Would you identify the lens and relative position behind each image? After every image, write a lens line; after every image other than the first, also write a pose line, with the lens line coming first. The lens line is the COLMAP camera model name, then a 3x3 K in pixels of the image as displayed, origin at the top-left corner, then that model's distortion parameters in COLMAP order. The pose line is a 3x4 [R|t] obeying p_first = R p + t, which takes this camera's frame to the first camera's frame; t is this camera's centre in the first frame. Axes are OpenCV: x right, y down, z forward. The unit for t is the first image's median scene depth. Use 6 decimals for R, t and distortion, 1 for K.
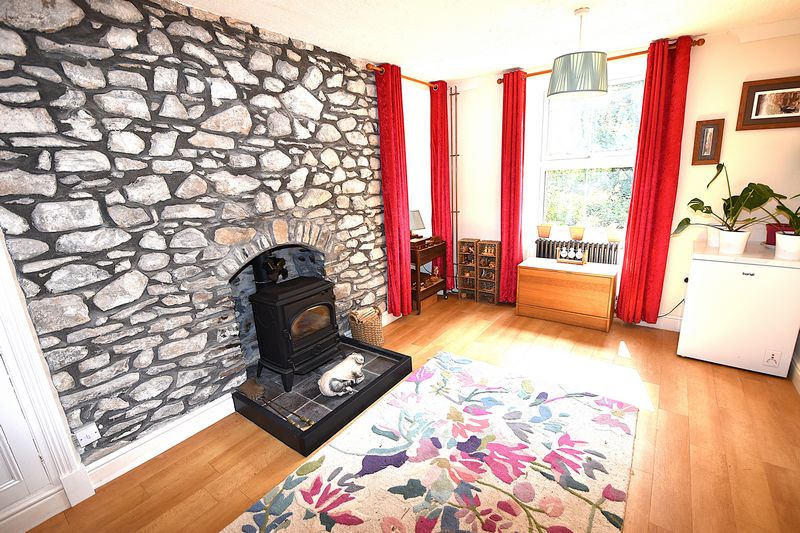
lens RADIAL K [[352.1, 0, 401.4], [0, 352.1, 267.4], [0, 0, 1]] dist [0.021688, -0.027165]
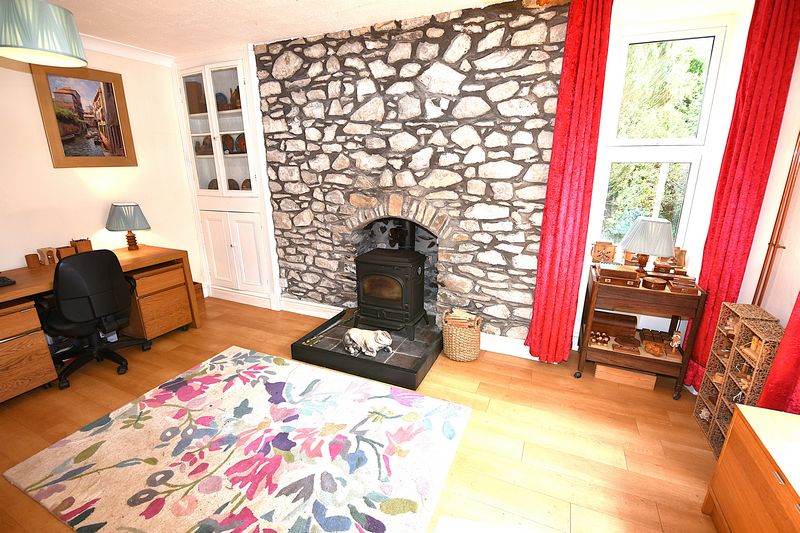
lens RADIAL K [[352.1, 0, 401.4], [0, 352.1, 267.4], [0, 0, 1]] dist [0.021688, -0.027165]
pose [[0.219404, 0.315408, -0.923244, 0.830504], [-0.250169, 0.932851, 0.259239, -0.228735], [0.943015, 0.174089, 0.283577, 0.779565]]
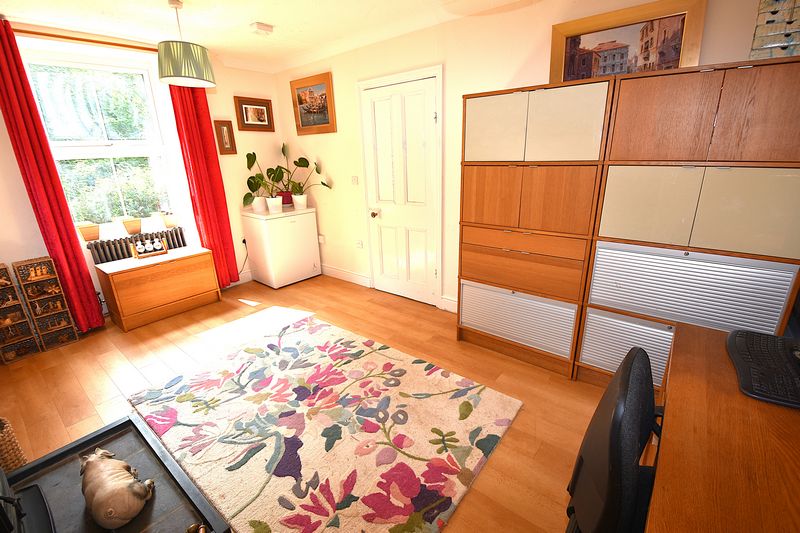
lens RADIAL K [[352.1, 0, 401.4], [0, 352.1, 267.4], [0, 0, 1]] dist [0.021688, -0.027165]
pose [[0.038959, -0.265471, 0.963331, -0.635101], [0.274599, 0.929791, 0.245123, -0.048336], [-0.960769, 0.254980, 0.109122, 0.387149]]
